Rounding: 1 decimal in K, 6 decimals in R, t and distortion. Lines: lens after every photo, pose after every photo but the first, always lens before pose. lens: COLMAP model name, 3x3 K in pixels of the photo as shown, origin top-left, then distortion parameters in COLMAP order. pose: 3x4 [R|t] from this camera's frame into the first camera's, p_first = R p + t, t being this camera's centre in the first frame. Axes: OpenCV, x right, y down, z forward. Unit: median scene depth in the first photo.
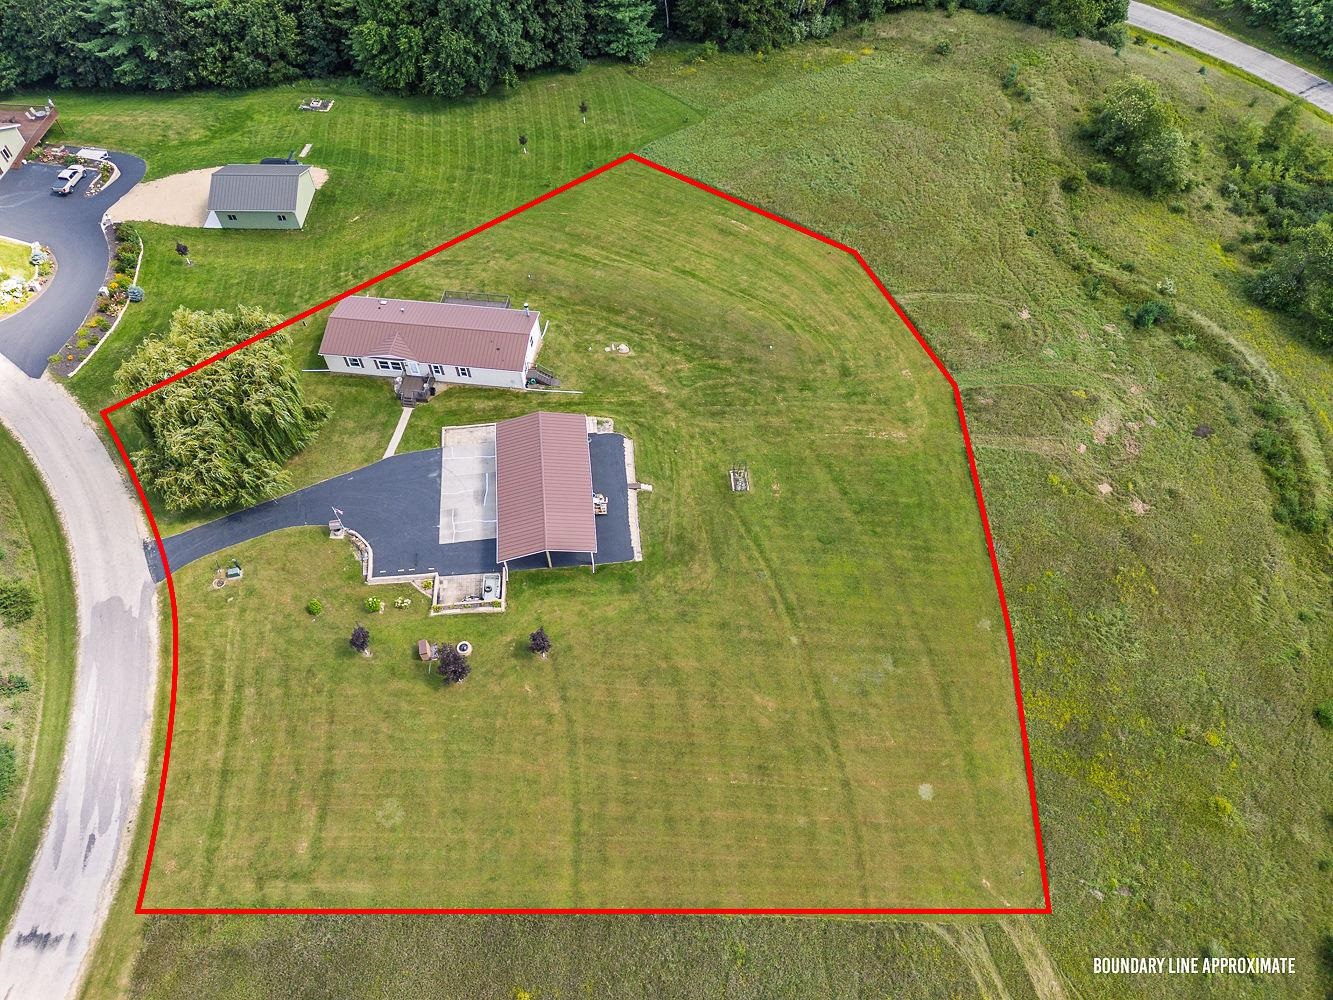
lens RADIAL K [[970.1, 0, 667.7], [0, 970.1, 482.8], [0, 0, 1]] dist [0.074753, -0.060376]
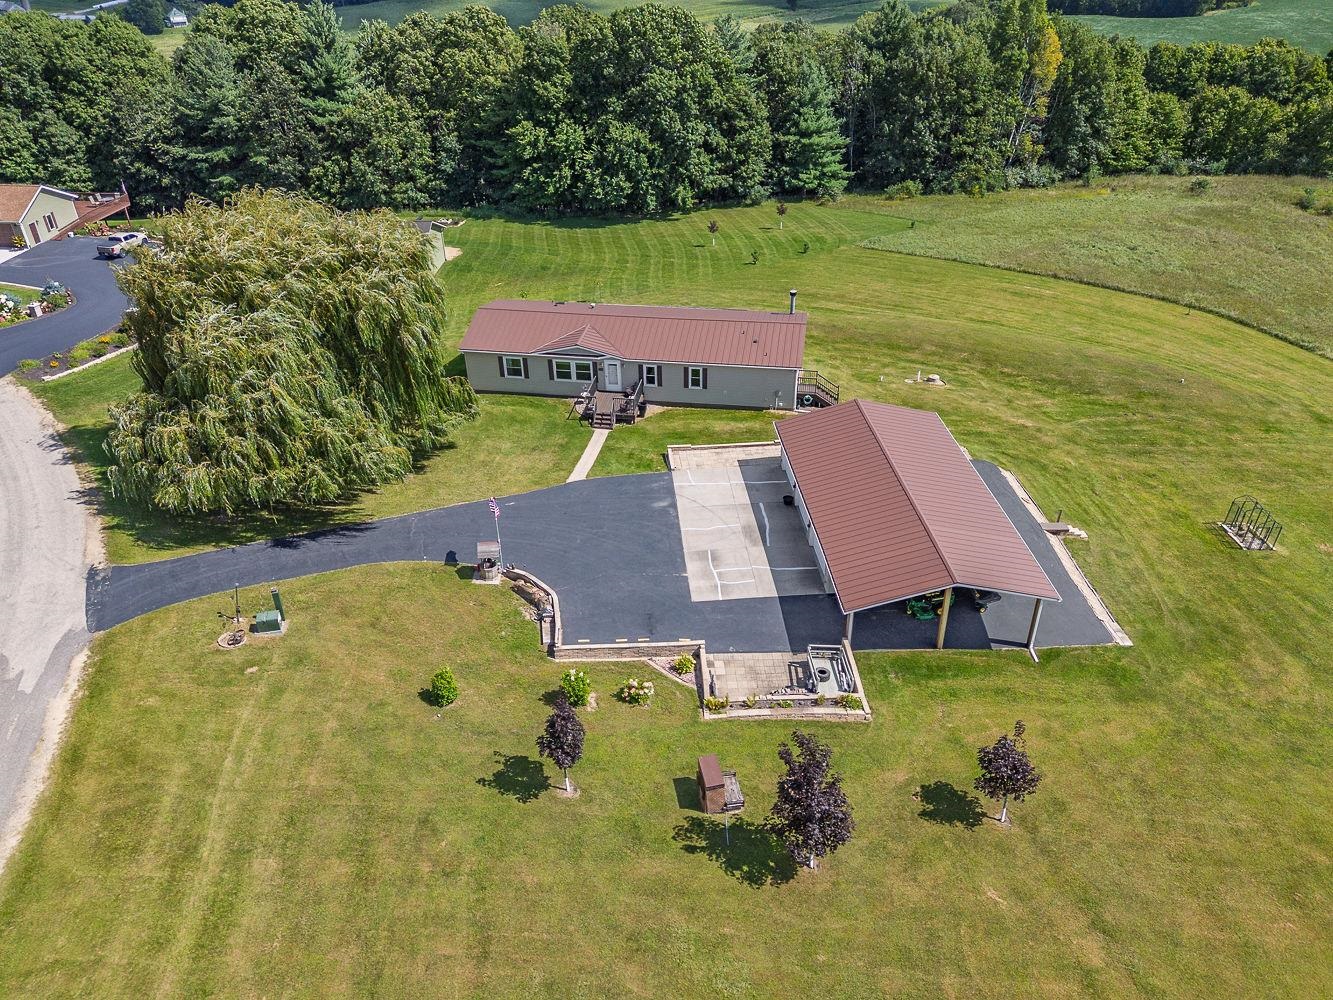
lens RADIAL K [[970.1, 0, 667.7], [0, 970.1, 482.8], [0, 0, 1]] dist [0.074753, -0.060376]
pose [[0.999541, 0.012925, -0.027405, -0.251366], [-0.022386, 0.924537, -0.380434, 0.204823], [0.020420, 0.380873, 0.924402, 0.573124]]
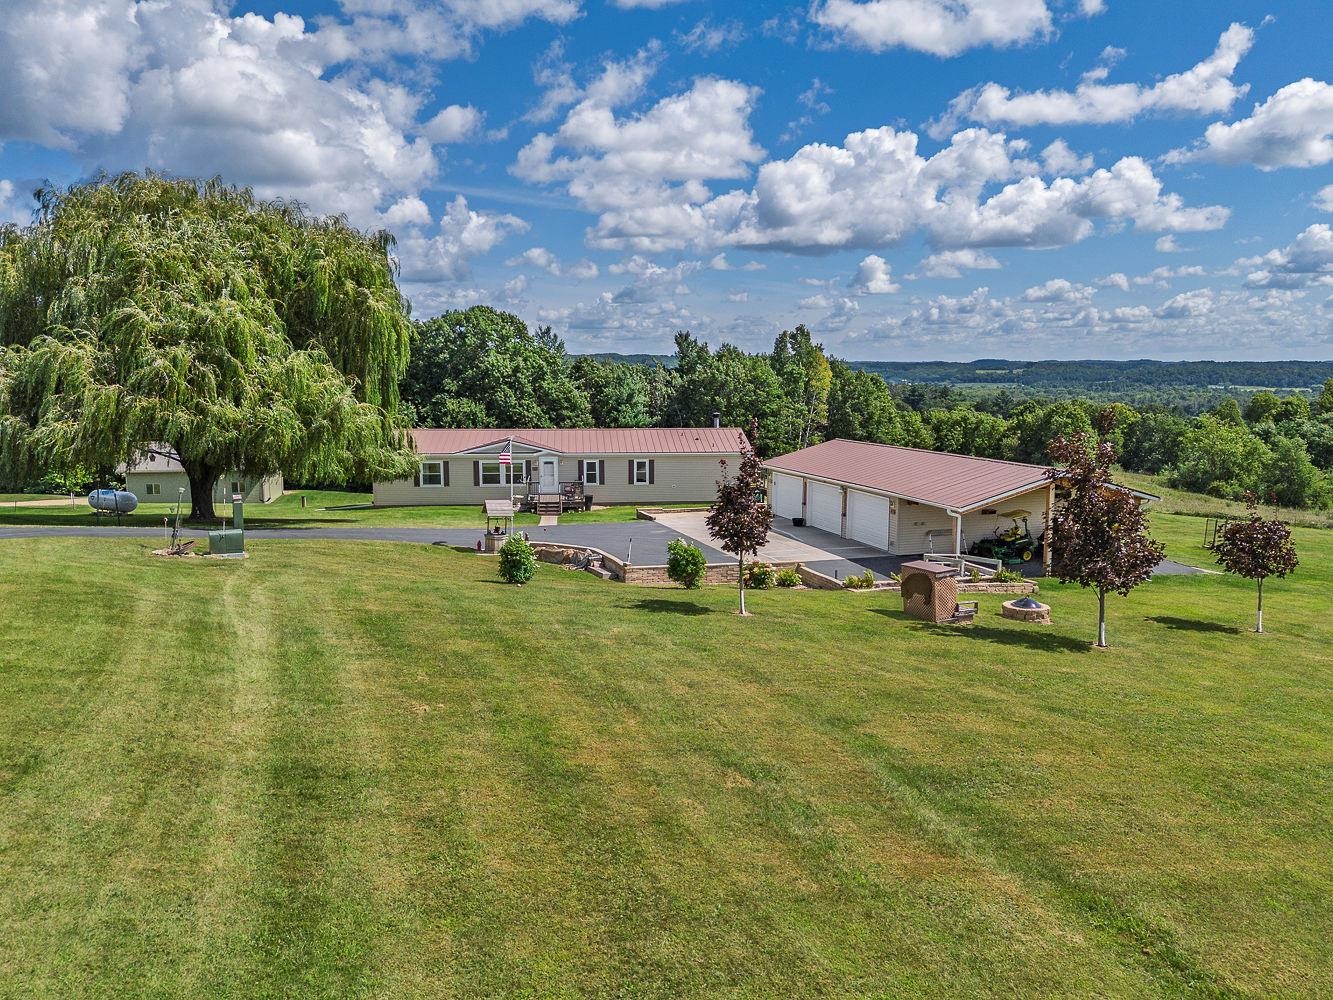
lens RADIAL K [[970.1, 0, 667.7], [0, 970.1, 482.8], [0, 0, 1]] dist [0.074753, -0.060376]
pose [[0.972215, -0.010567, 0.233852, -0.385954], [0.180659, 0.669150, -0.720833, 0.339337], [-0.148865, 0.743052, 0.652467, 0.778280]]
